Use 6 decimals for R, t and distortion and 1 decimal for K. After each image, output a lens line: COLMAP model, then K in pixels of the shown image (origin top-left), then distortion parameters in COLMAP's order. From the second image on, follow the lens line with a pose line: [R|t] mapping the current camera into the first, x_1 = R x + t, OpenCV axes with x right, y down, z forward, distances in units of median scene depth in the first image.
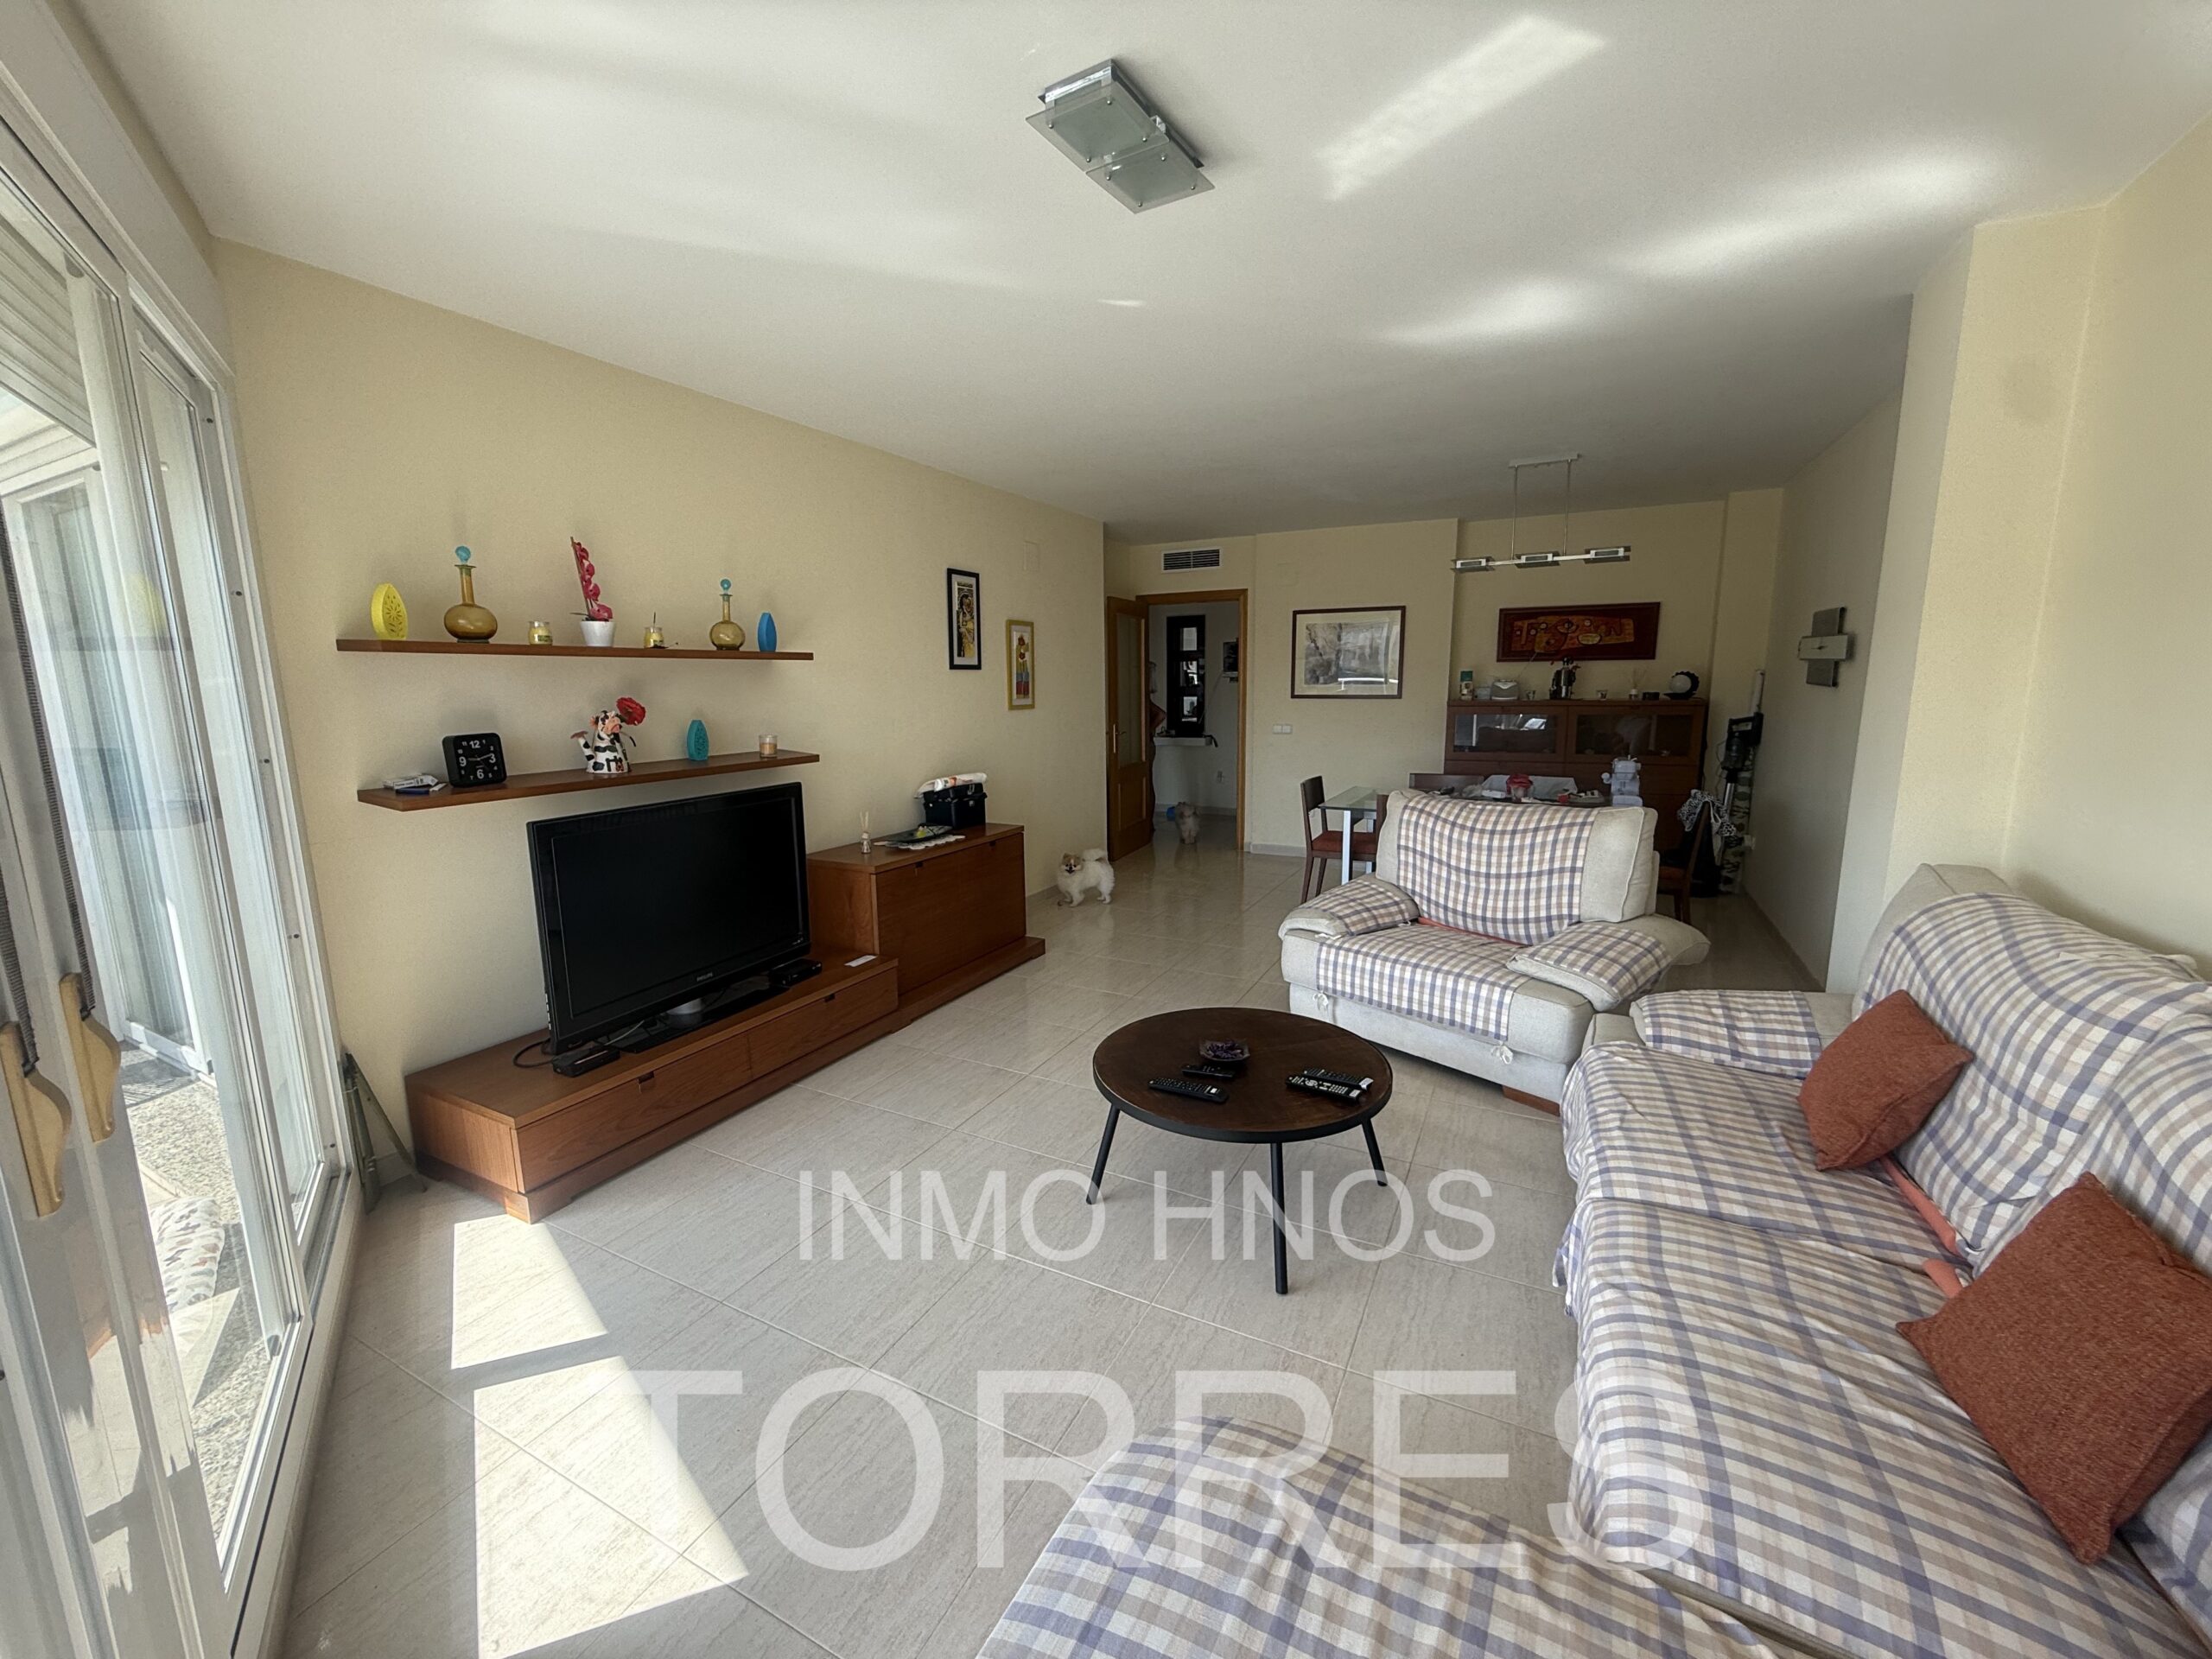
lens RADIAL K [[881.3, 0, 1098.5], [0, 881.3, 833.5], [0, 0, 1]] dist [-0.000159, 0.000615]
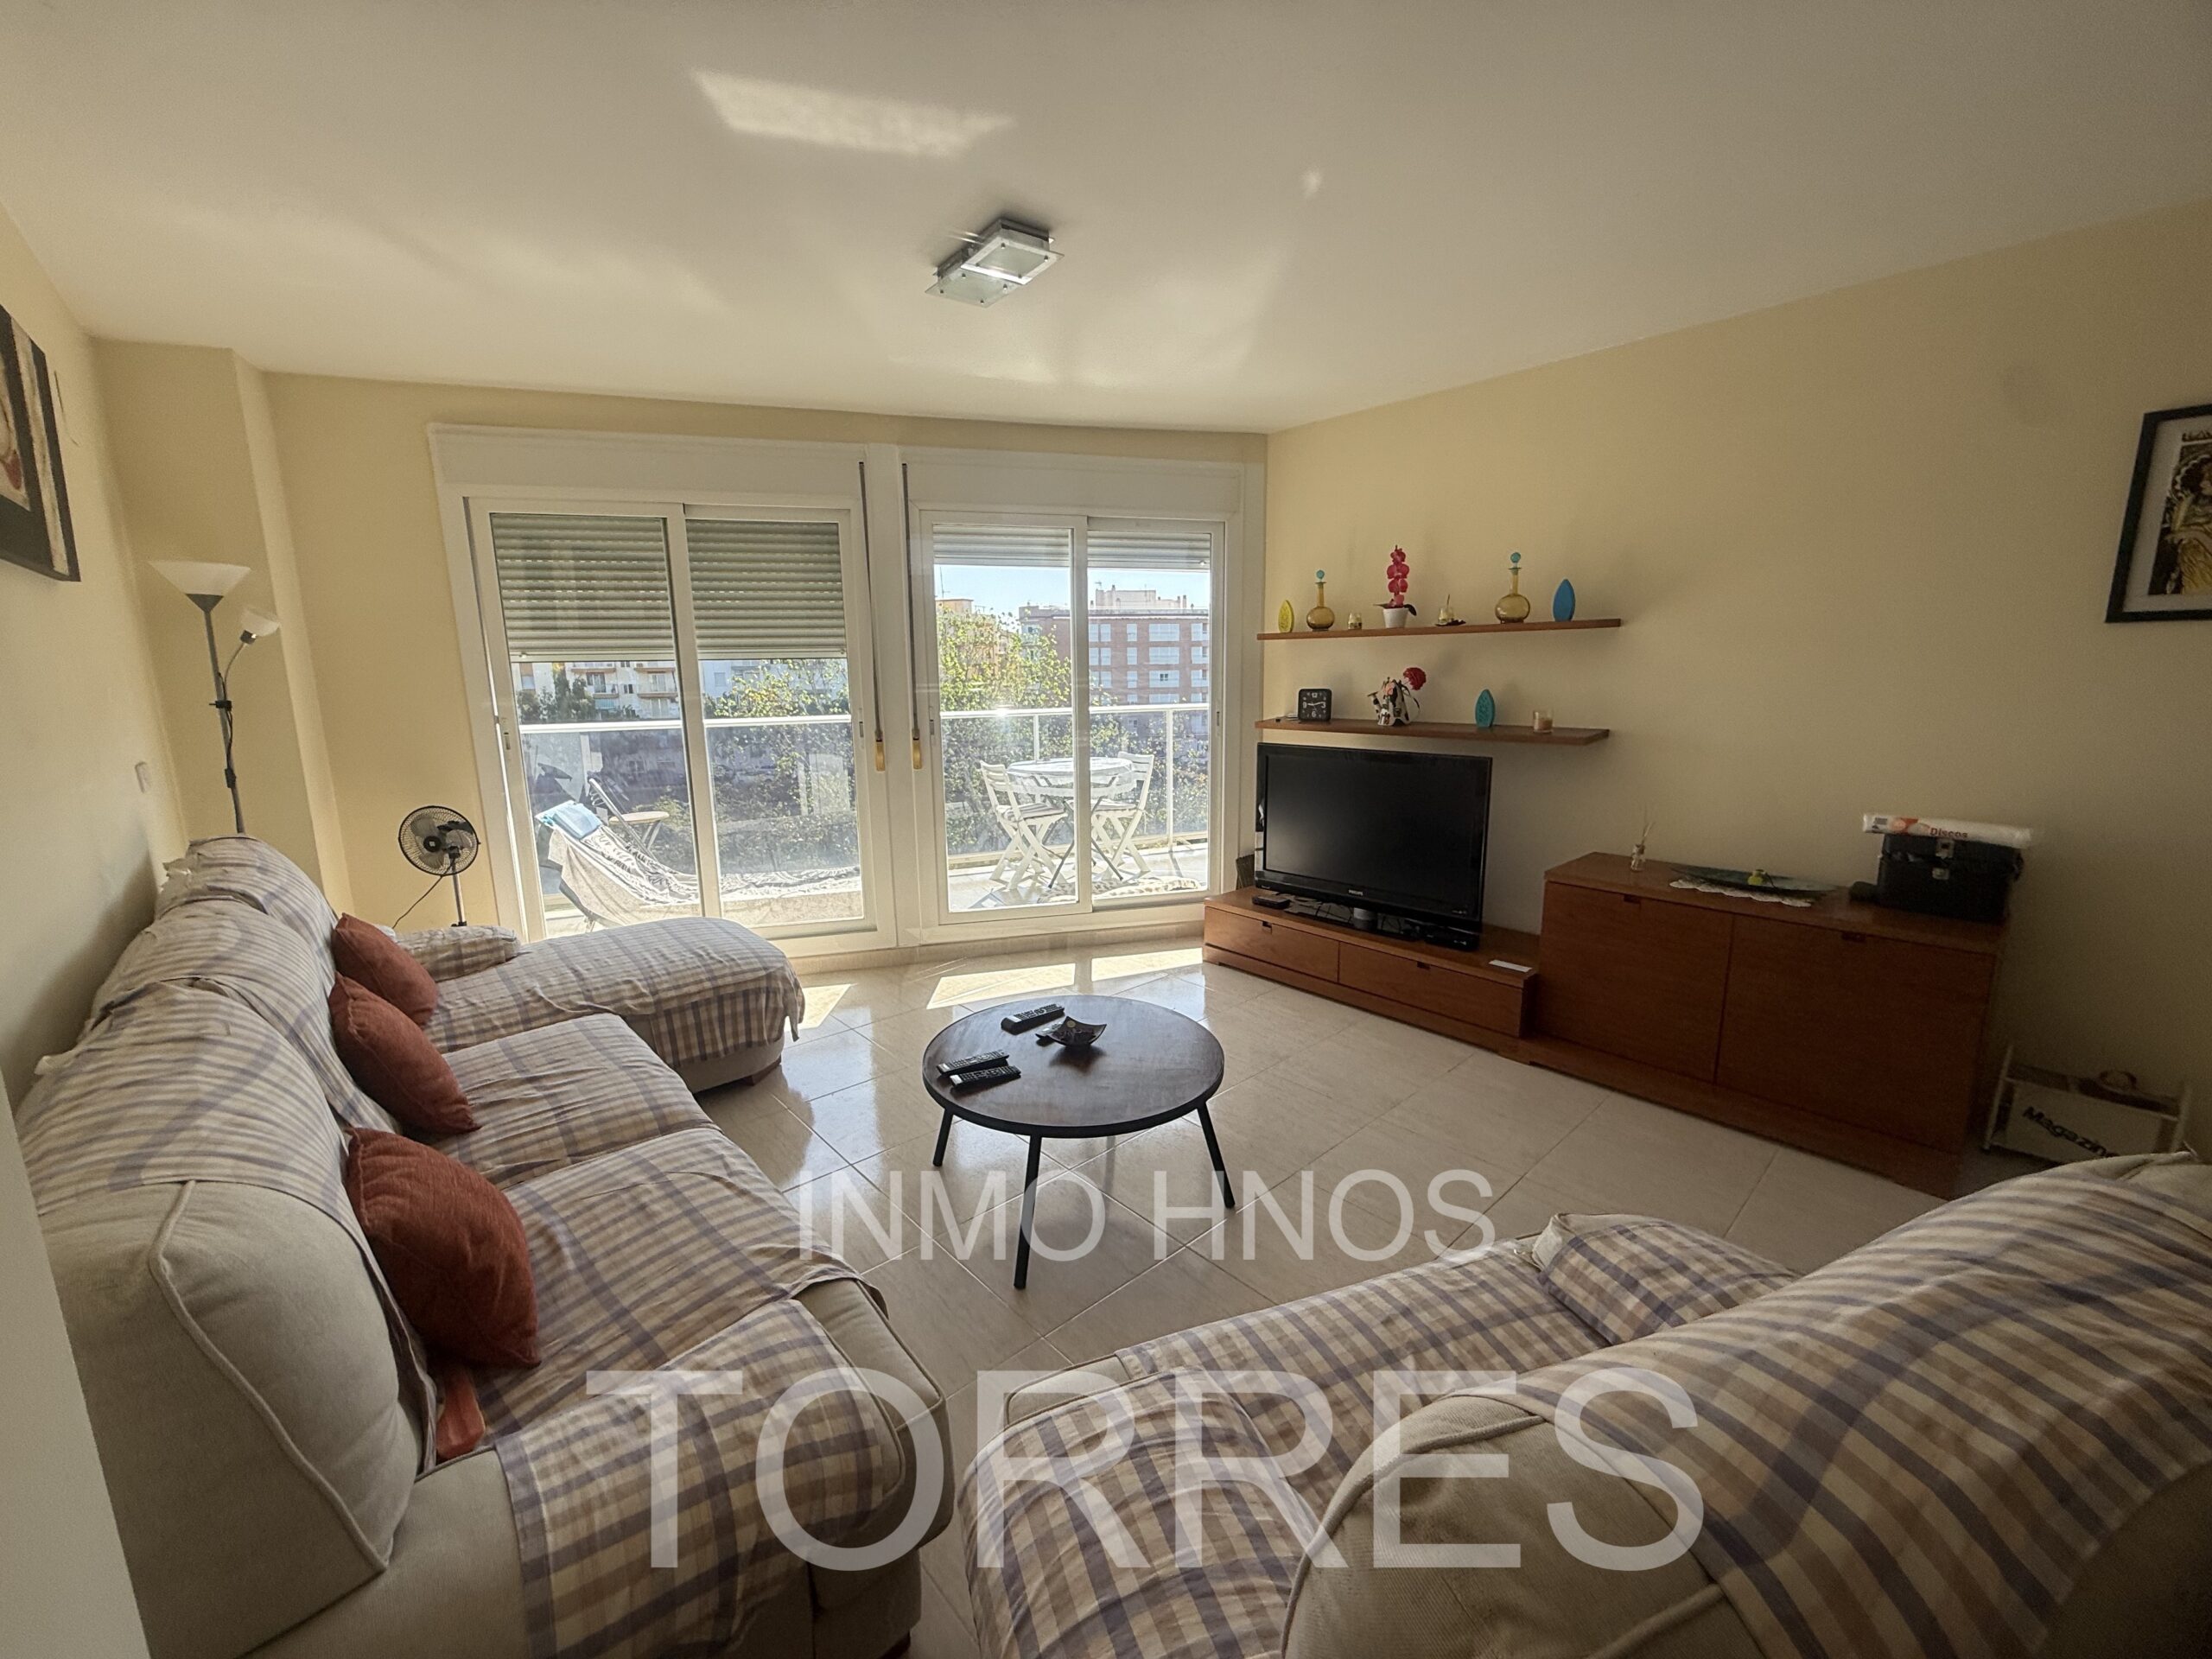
lens RADIAL K [[881.3, 0, 1112.3], [0, 881.3, 827.8], [0, 0, 1]] dist [-0.000159, 0.000615]
pose [[-0.343411, 0.187477, -0.920283, 0.821111], [-0.145154, 0.957506, 0.249225, -0.190192], [0.927900, 0.219170, -0.301605, 1.054870]]
